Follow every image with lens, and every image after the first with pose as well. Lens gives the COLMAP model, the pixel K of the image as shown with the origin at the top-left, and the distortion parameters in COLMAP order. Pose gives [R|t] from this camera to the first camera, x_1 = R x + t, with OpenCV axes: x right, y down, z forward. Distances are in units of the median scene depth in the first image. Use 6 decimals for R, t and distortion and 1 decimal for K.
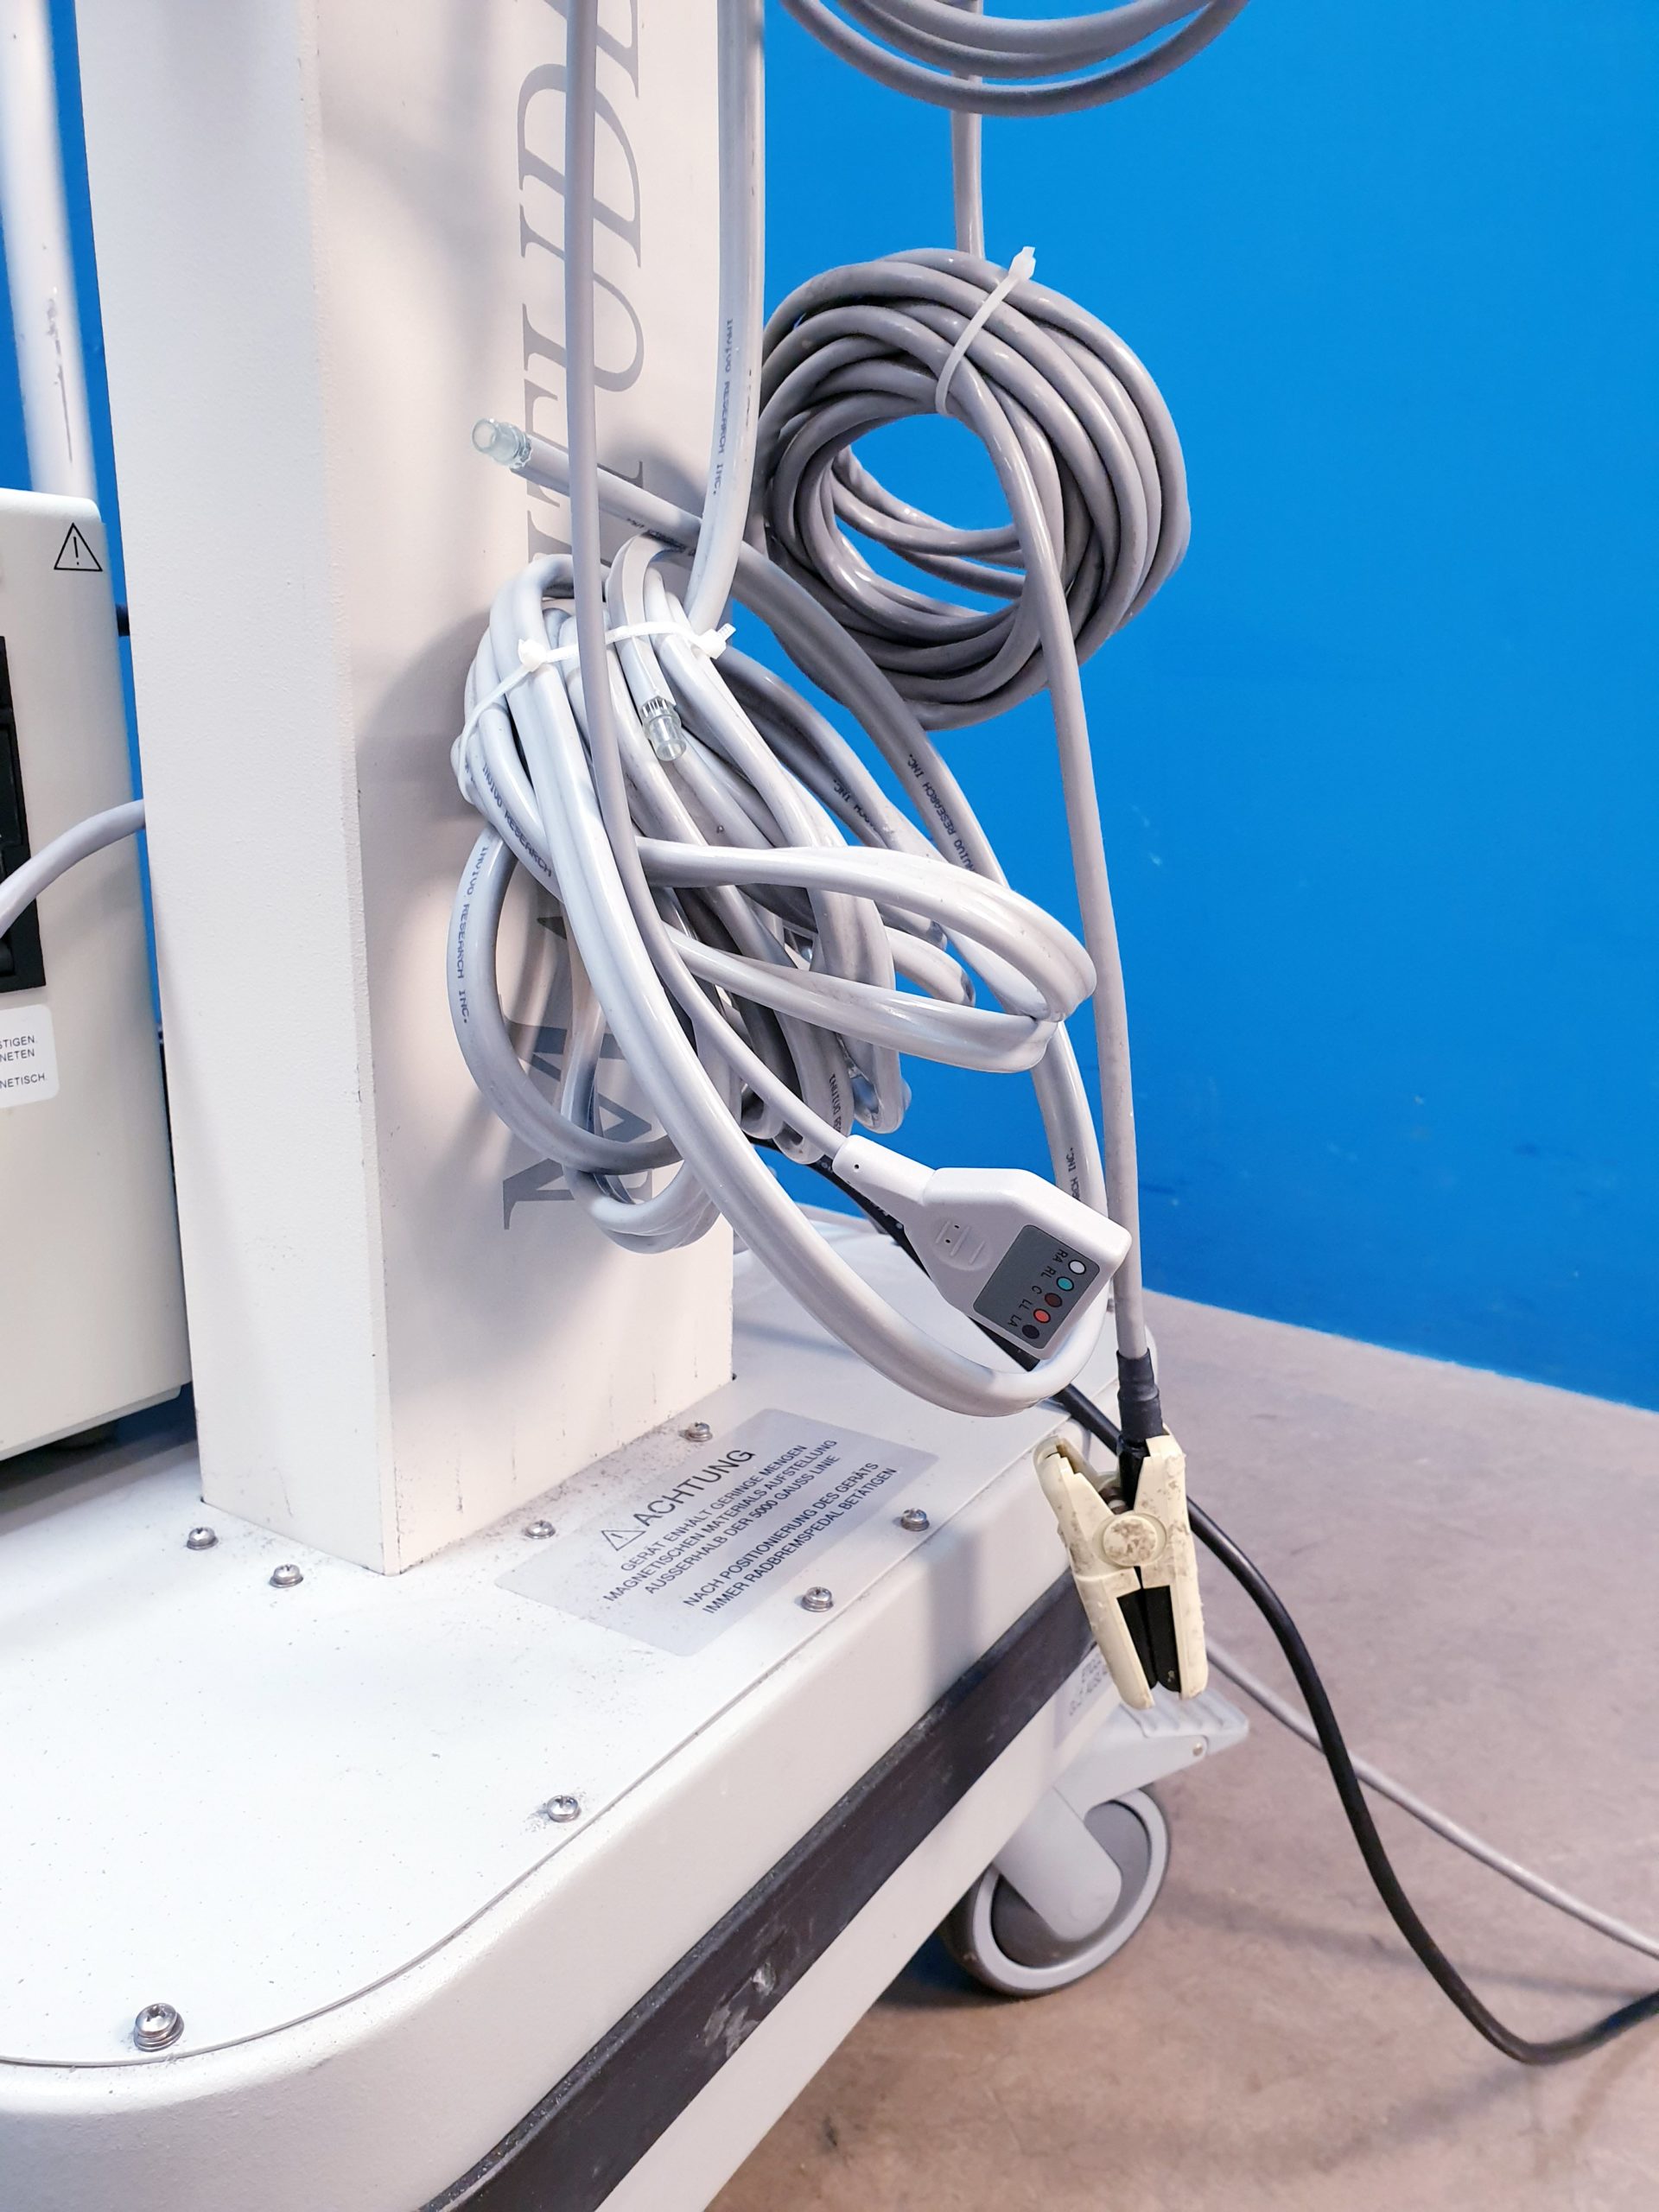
lens RADIAL K [[1766.7, 0, 849.5], [0, 1766.7, 1125.2], [0, 0, 1]] dist [-0.002112, 0.037271]
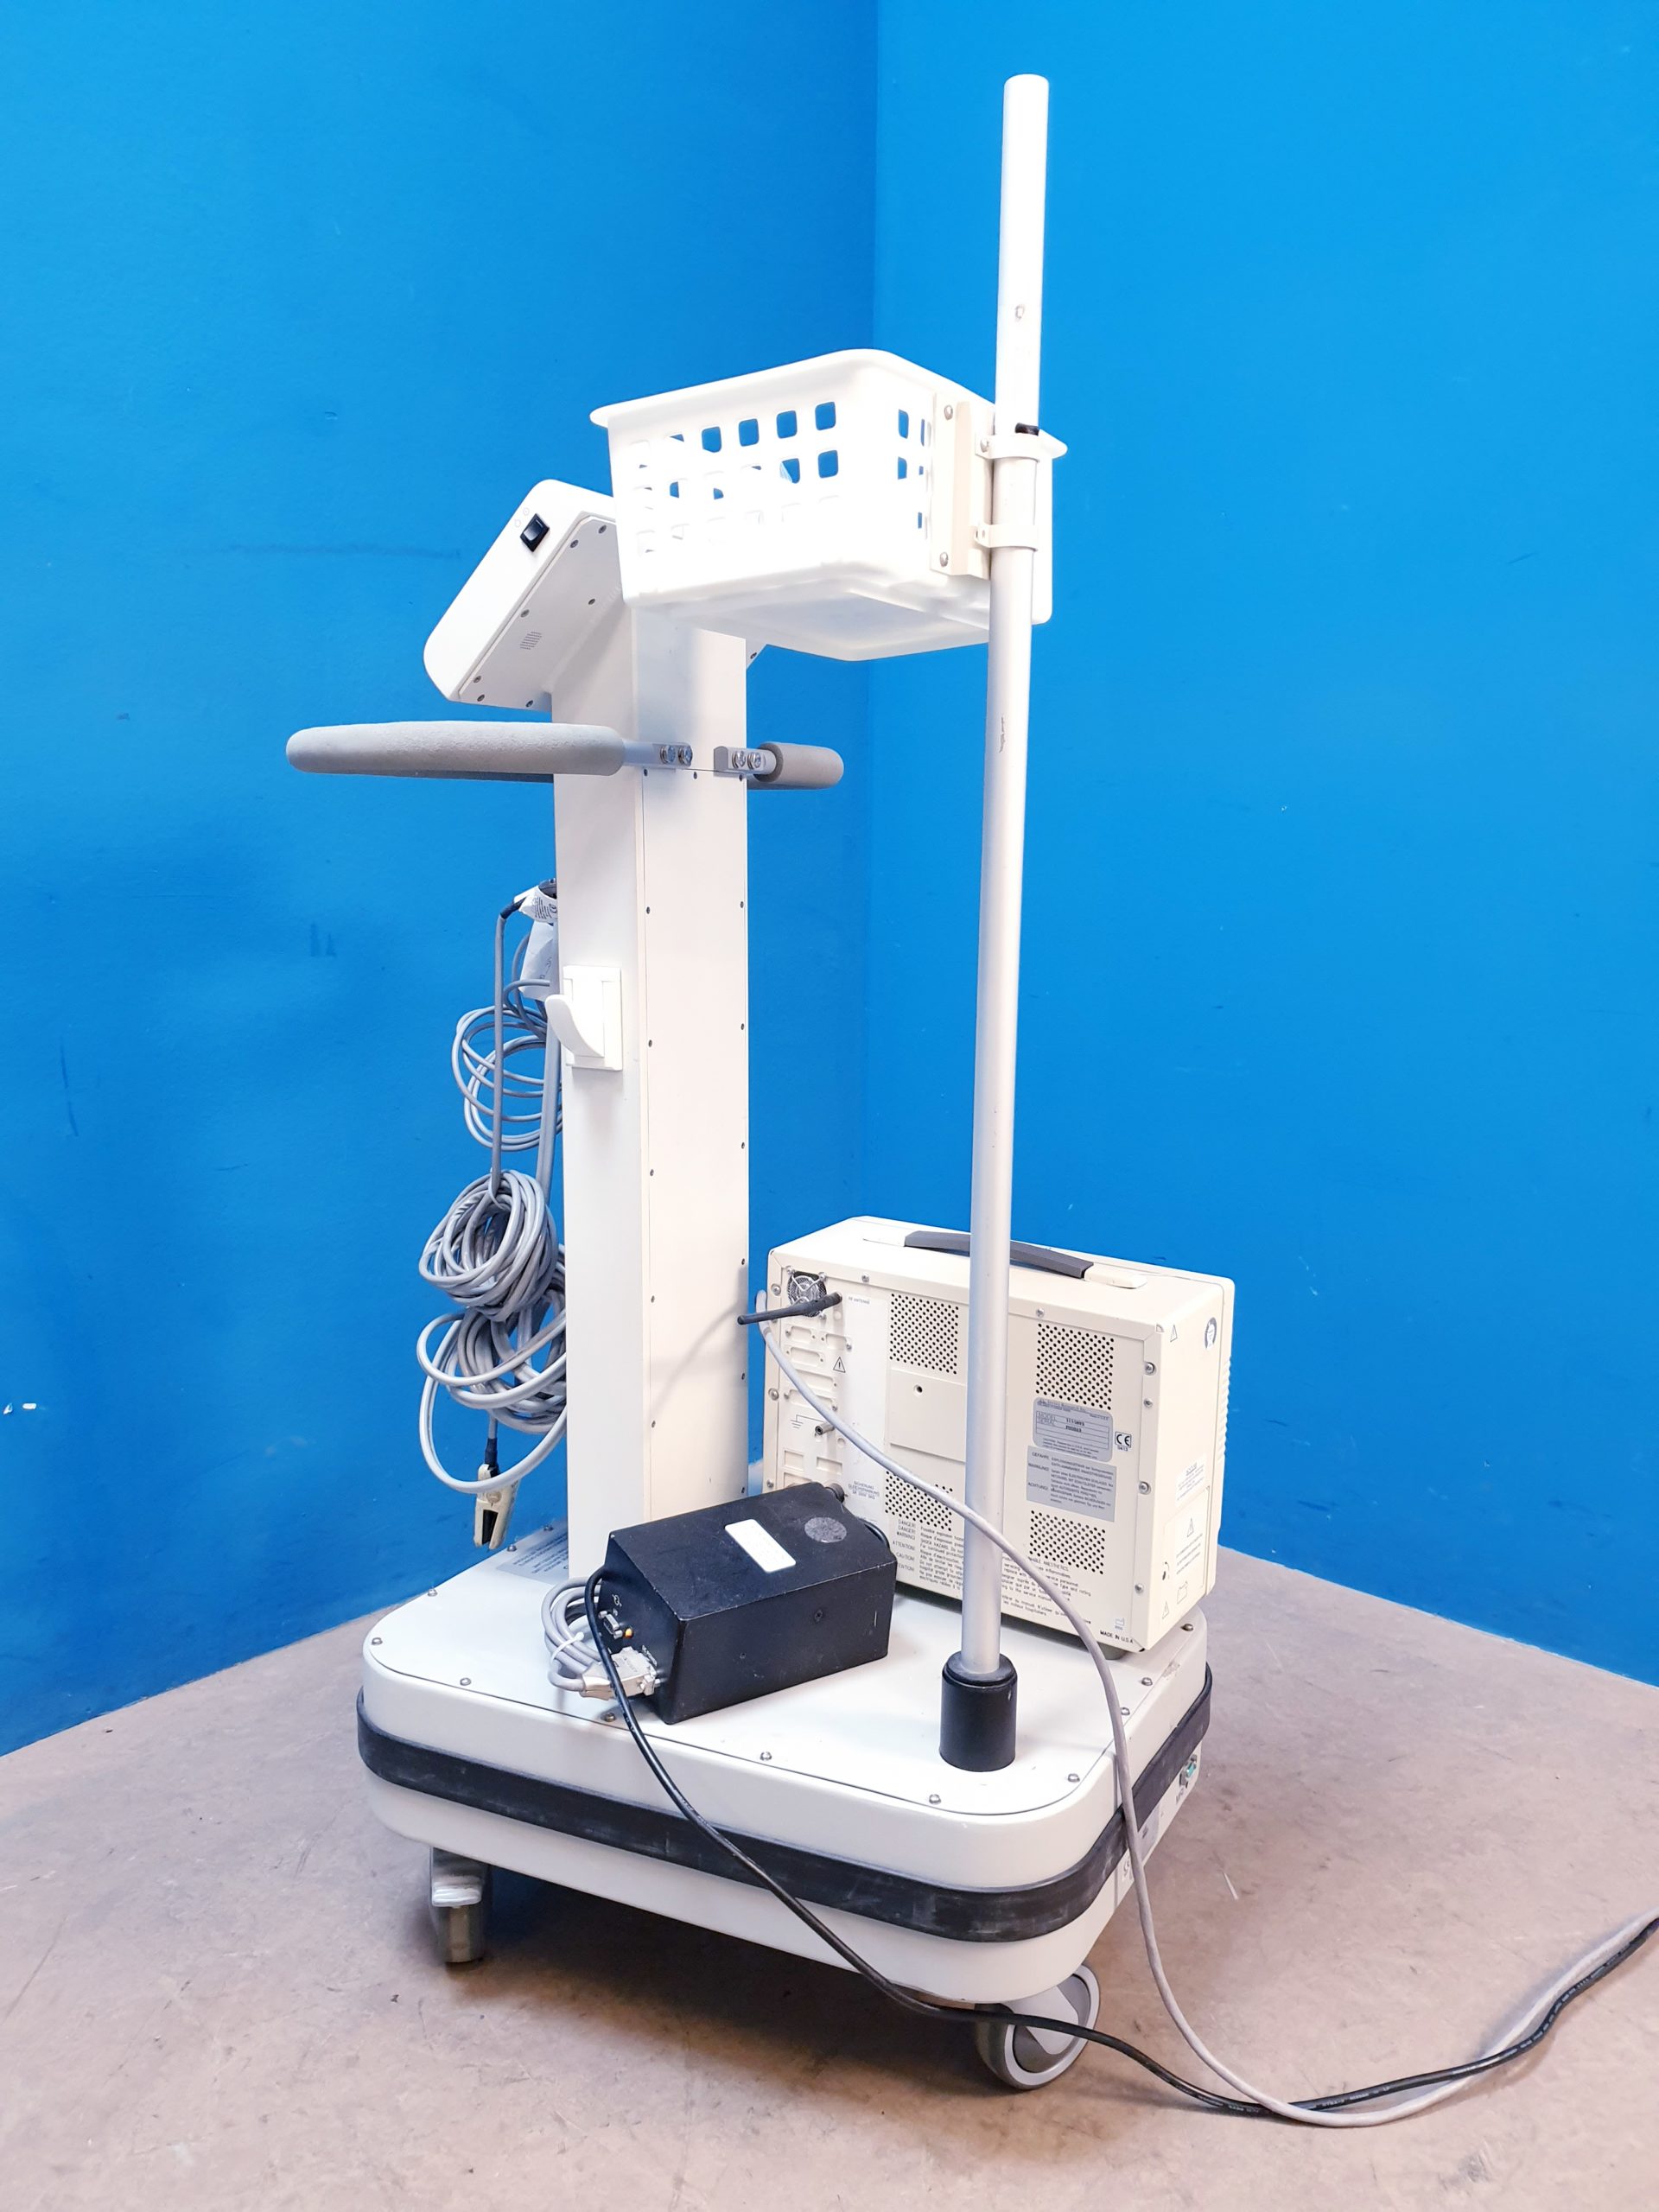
lens RADIAL K [[1766.7, 0, 839.0], [0, 1766.7, 1104.6], [0, 0, 1]] dist [-0.002112, 0.037271]
pose [[0.993801, 0.023665, -0.108626, -0.153083], [-0.034766, 0.994231, -0.101472, -0.287557], [0.105598, 0.104619, 0.988890, -1.191924]]
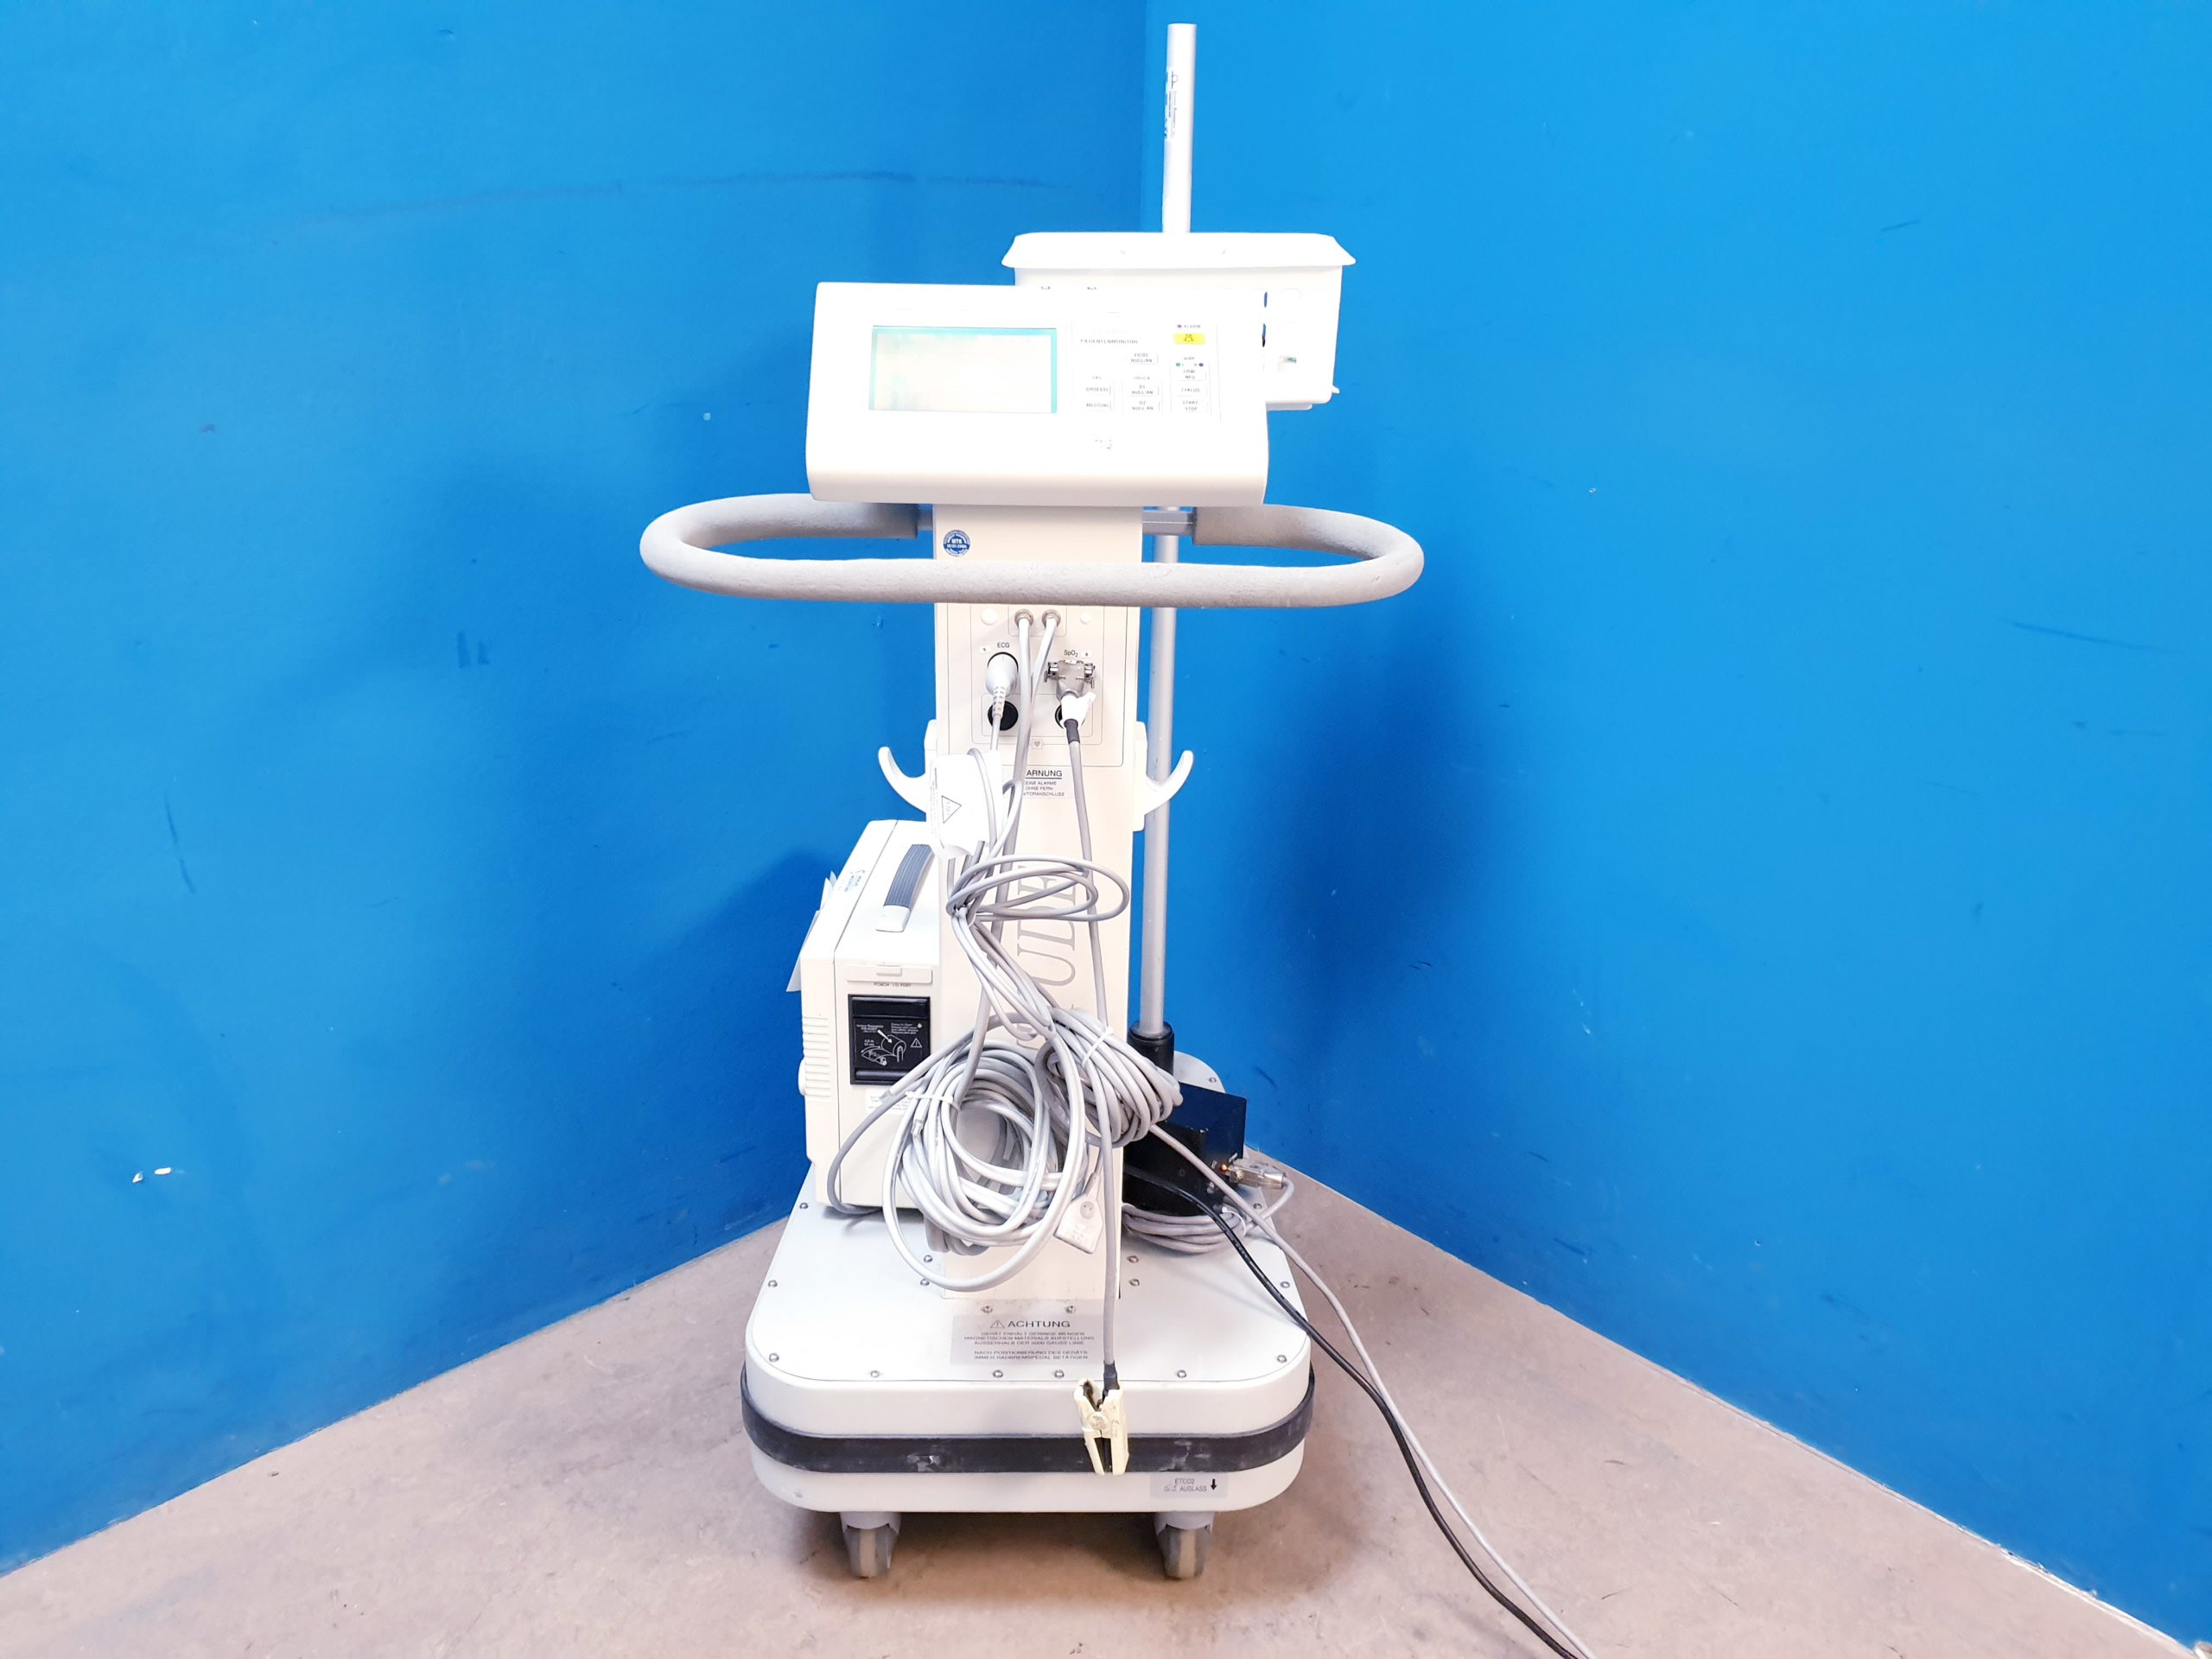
lens RADIAL K [[1766.7, 0, 1087.0], [0, 1766.7, 803.2], [0, 0, 1]] dist [-0.002112, 0.037271]
pose [[0.981697, 0.080290, -0.172697, 0.028674], [-0.066190, 0.994101, 0.085918, -0.857479], [0.178576, -0.072915, 0.981221, -0.853804]]
